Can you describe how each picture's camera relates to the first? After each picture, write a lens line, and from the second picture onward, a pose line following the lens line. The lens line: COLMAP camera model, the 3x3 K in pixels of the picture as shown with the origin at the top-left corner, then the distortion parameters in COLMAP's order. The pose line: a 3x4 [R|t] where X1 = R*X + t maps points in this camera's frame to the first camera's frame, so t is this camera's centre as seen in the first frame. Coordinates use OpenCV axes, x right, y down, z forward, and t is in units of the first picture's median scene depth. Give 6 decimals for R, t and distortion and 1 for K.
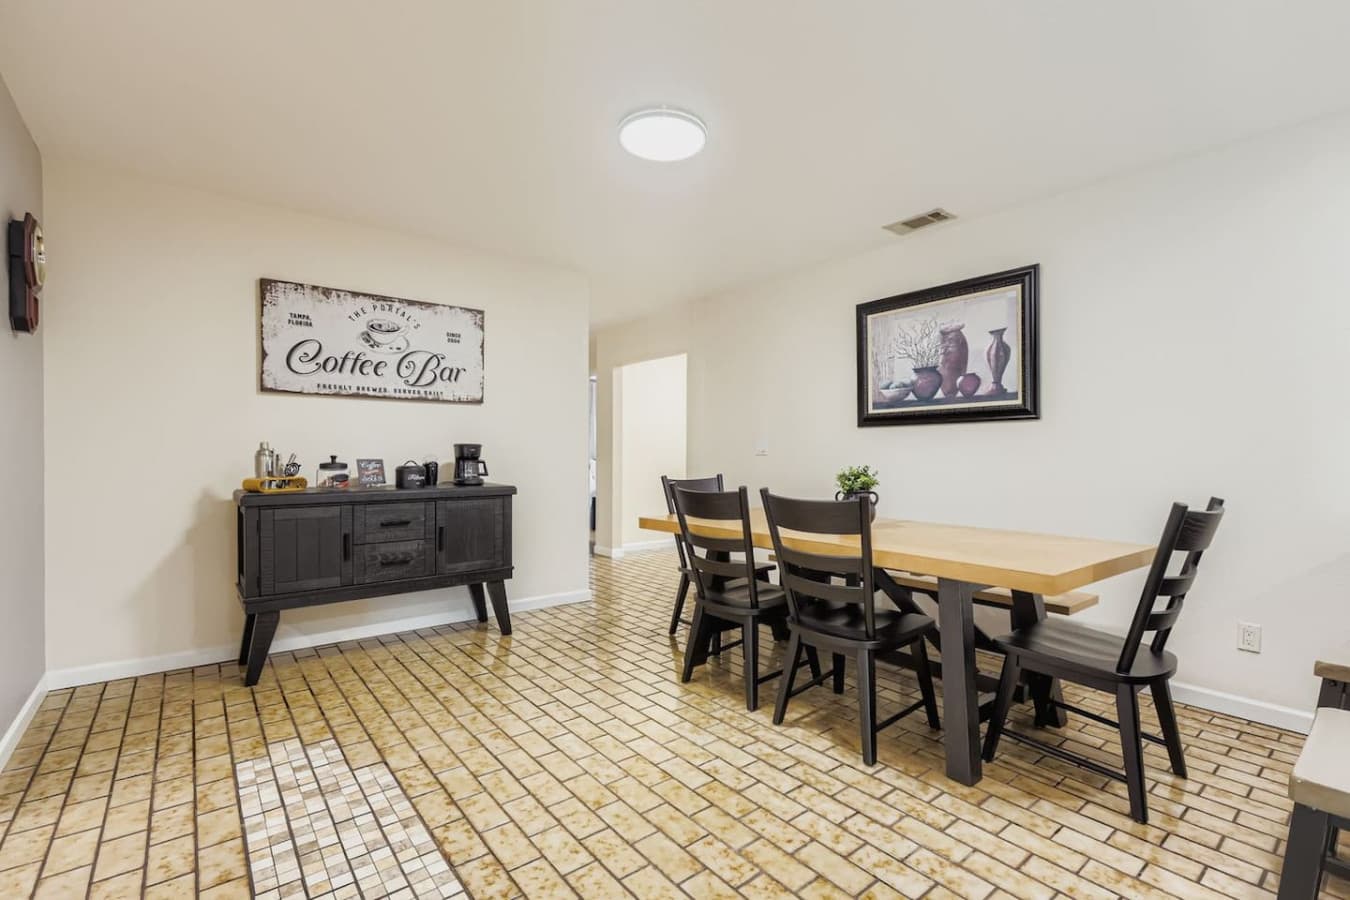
lens RADIAL K [[615.6, 0, 675.5], [0, 615.6, 453.9], [0, 0, 1]] dist [0.000810, 0.001328]
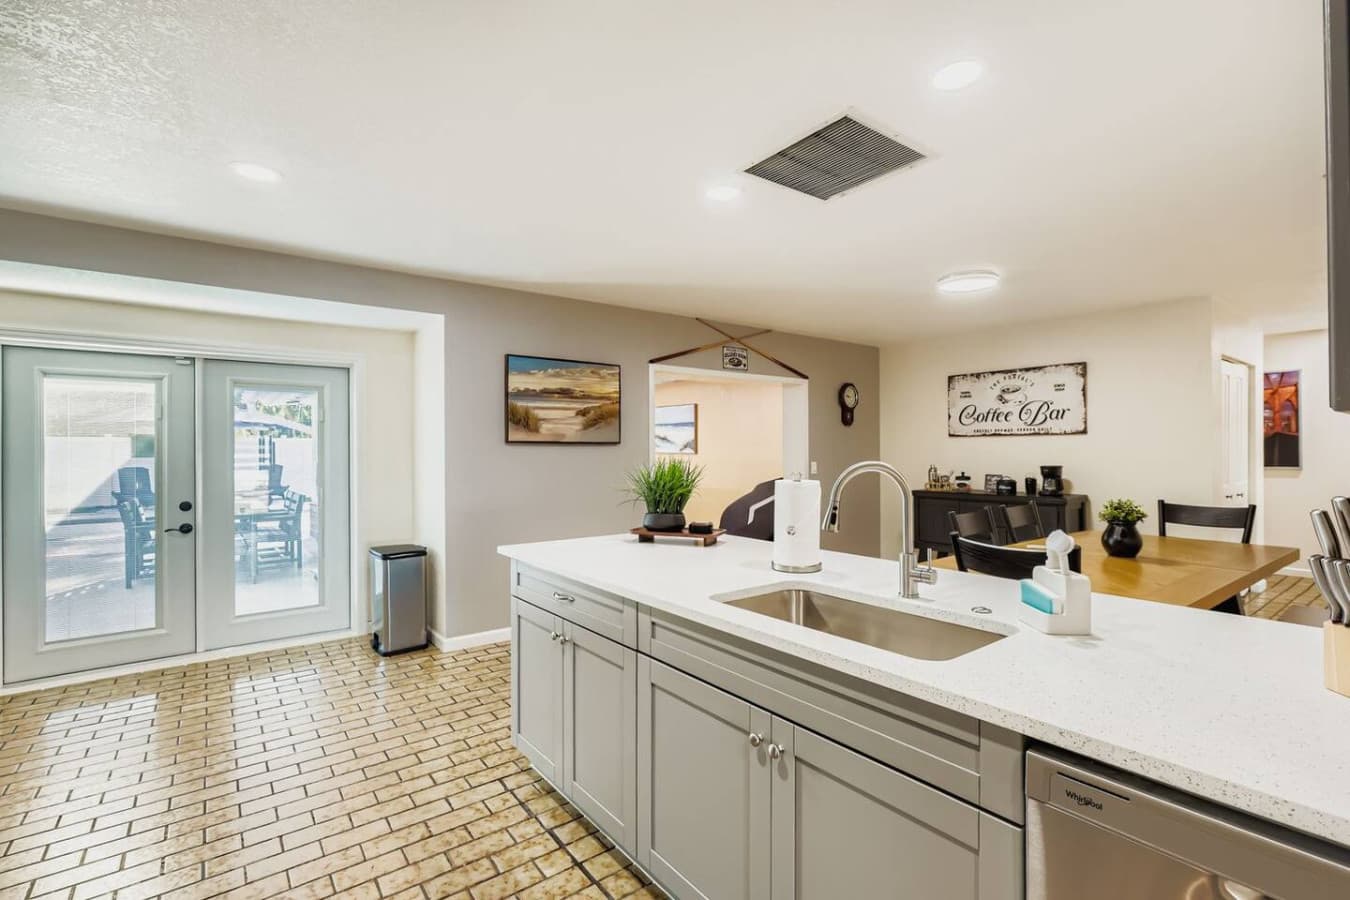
lens RADIAL K [[615.6, 0, 681.2], [0, 615.6, 448.7], [0, 0, 1]] dist [0.000810, 0.001328]
pose [[-0.013803, -0.004705, -0.999894, 1.127330], [0.005801, 0.999972, -0.004785, -0.055896], [0.999888, -0.005866, -0.013775, 0.195752]]
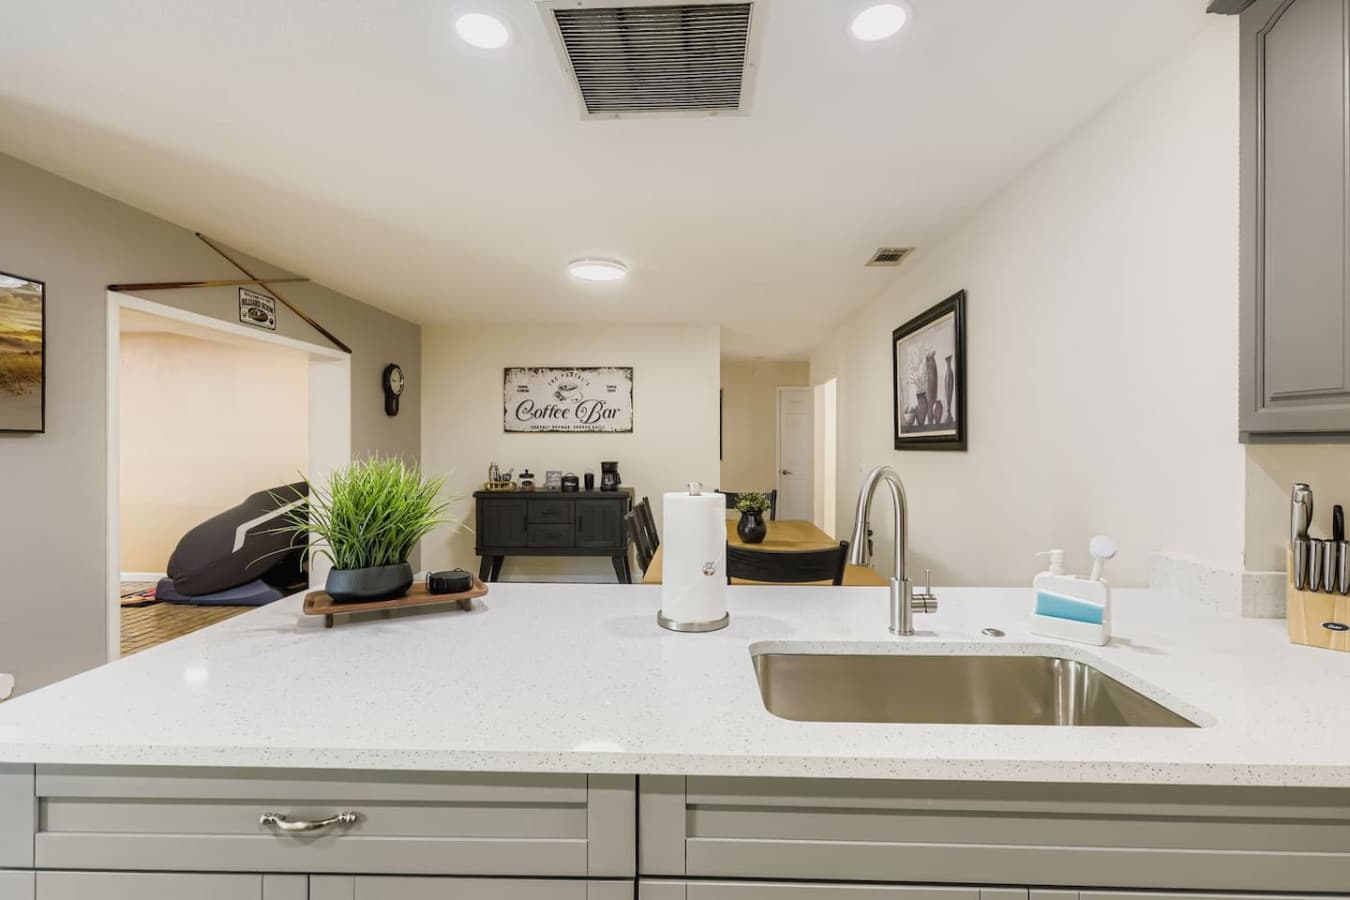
lens RADIAL K [[615.6, 0, 678.1], [0, 615.6, 443.4], [0, 0, 1]] dist [0.000810, 0.001328]
pose [[0.760206, -0.001863, -0.649680, 0.793081], [0.000869, 0.999998, -0.001851, -0.060600], [0.649682, 0.000843, 0.760206, -0.017561]]
